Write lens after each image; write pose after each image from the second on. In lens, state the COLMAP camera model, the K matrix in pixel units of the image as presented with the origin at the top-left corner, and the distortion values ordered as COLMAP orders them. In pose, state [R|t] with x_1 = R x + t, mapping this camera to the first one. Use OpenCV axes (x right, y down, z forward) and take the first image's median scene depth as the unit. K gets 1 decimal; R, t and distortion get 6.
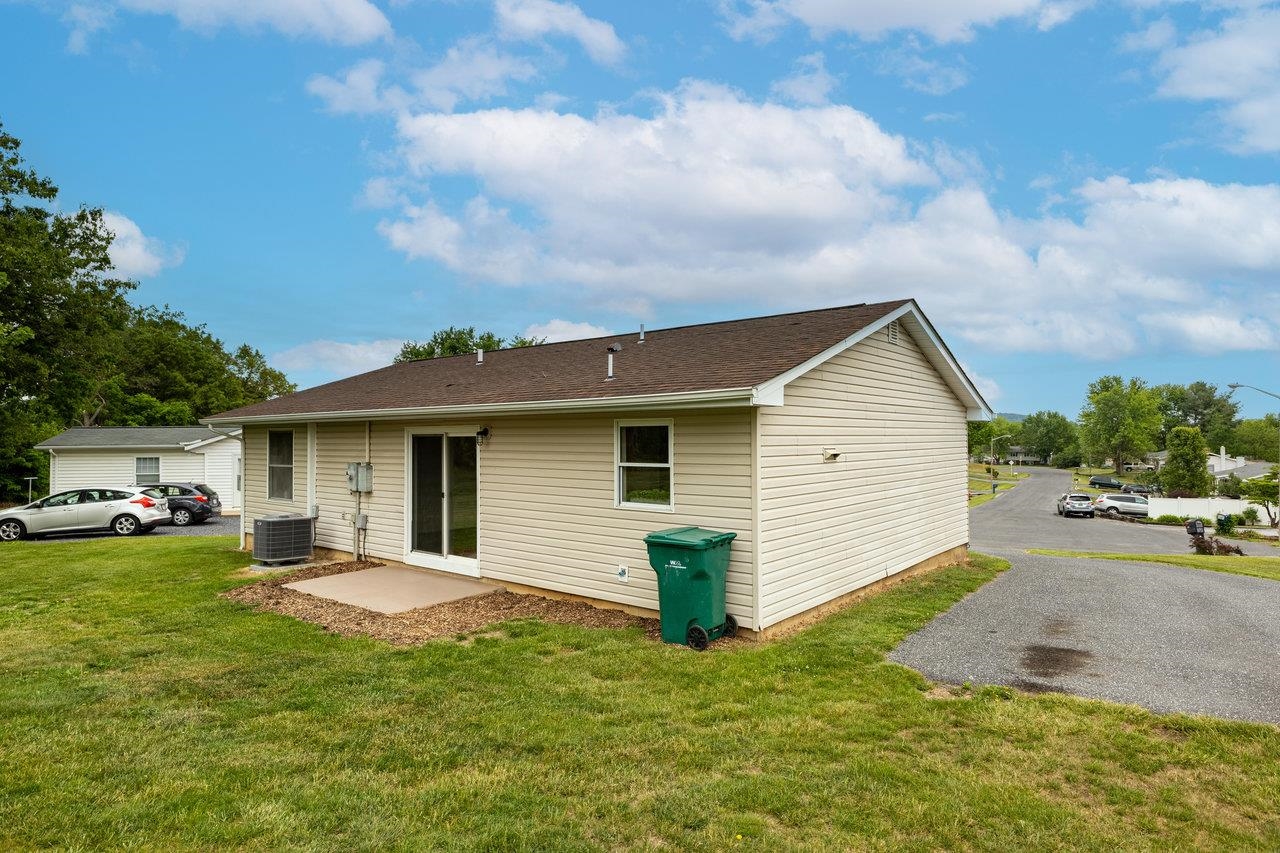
lens RADIAL K [[710.3, 0, 640.0], [0, 710.3, 426.5], [0, 0, 1]] dist [0.001071, 0.001082]
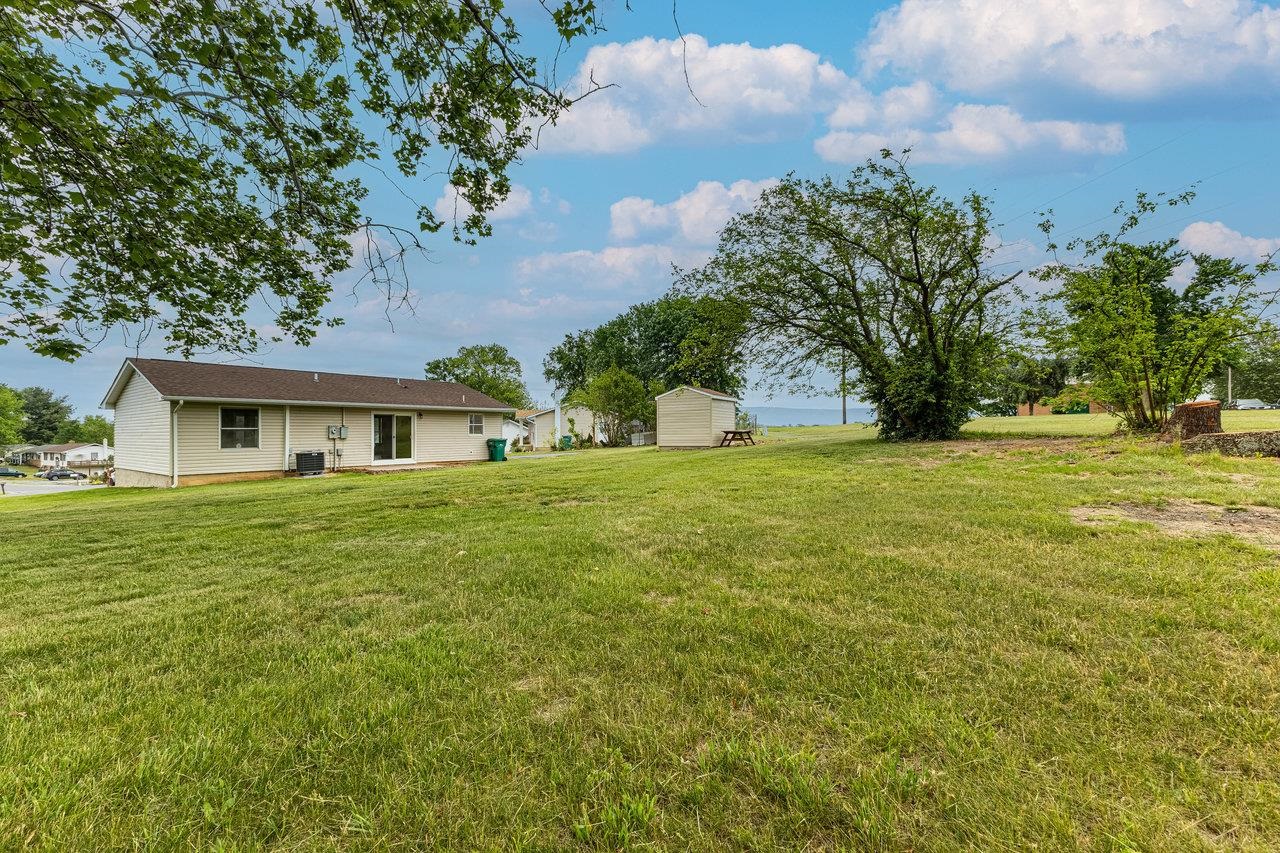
lens RADIAL K [[557.4, 0, 643.3], [0, 557.4, 425.9], [0, 0, 1]] dist [0.014390, -0.005105]
pose [[-0.034436, 0.015478, 0.999287, -2.198619], [-0.011241, 0.999811, -0.015874, 0.070222], [-0.999344, -0.011779, -0.034256, 0.111224]]
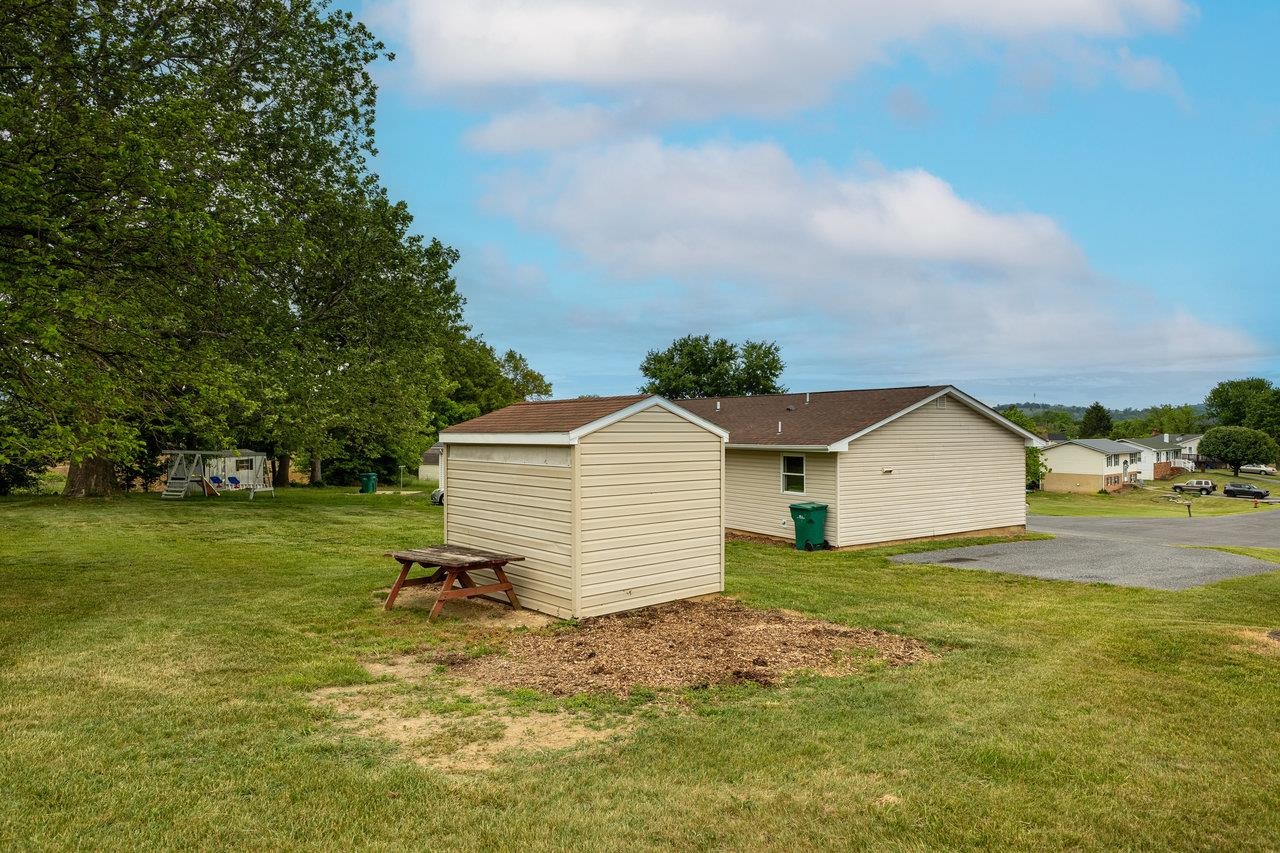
lens RADIAL K [[816.7, 0, 640.0], [0, 816.7, 426.5], [0, 0, 1]] dist [-0.003492, -0.000237]
pose [[0.952450, 0.002496, -0.304685, 0.223776], [0.003502, 0.999811, 0.019138, -0.099404], [0.304675, -0.019295, 0.952261, -1.072015]]
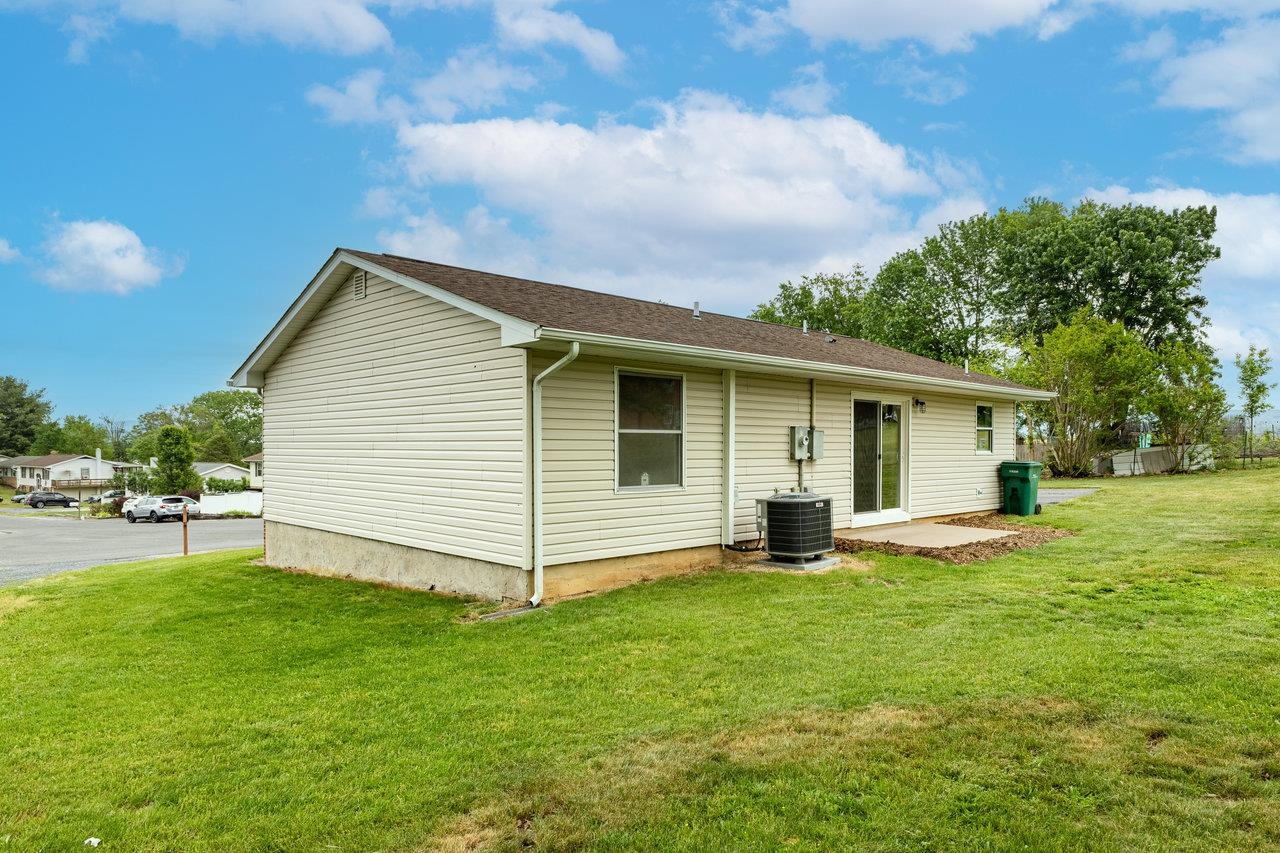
lens RADIAL K [[810.4, 0, 659.9], [0, 810.4, 449.2], [0, 0, 1]] dist [0.003649, 0.002076]
pose [[0.103991, -0.000074, 0.994578, -1.402015], [-0.021109, 0.999775, 0.002281, 0.081278], [-0.994354, -0.021232, 0.103966, 1.087608]]
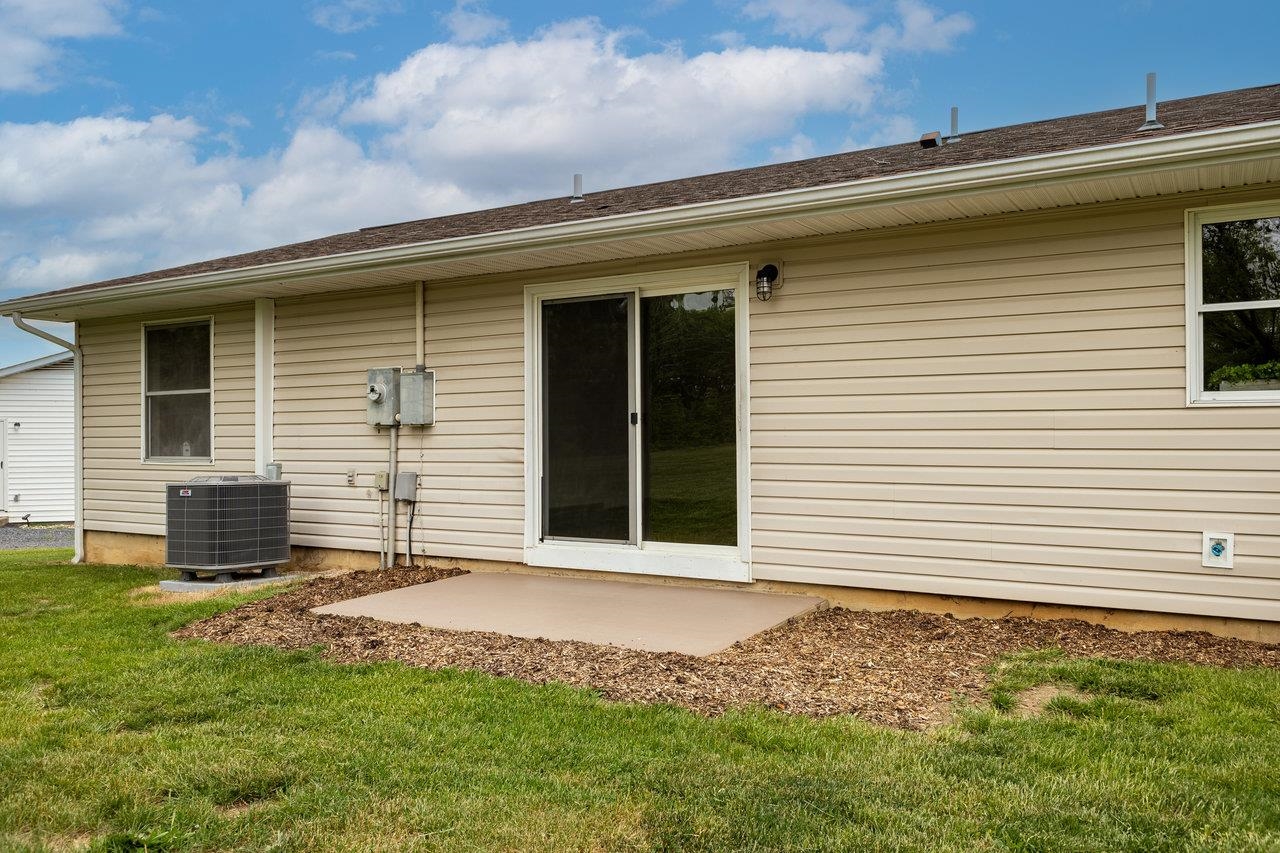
lens RADIAL K [[974.1, 0, 640.0], [0, 974.1, 426.5], [0, 0, 1]] dist [0.015181, 0.001339]
pose [[0.989039, 0.000607, 0.147653, -0.334355], [-0.001588, 0.999977, 0.006521, 0.088474], [-0.147645, -0.006684, 0.989018, 0.310913]]
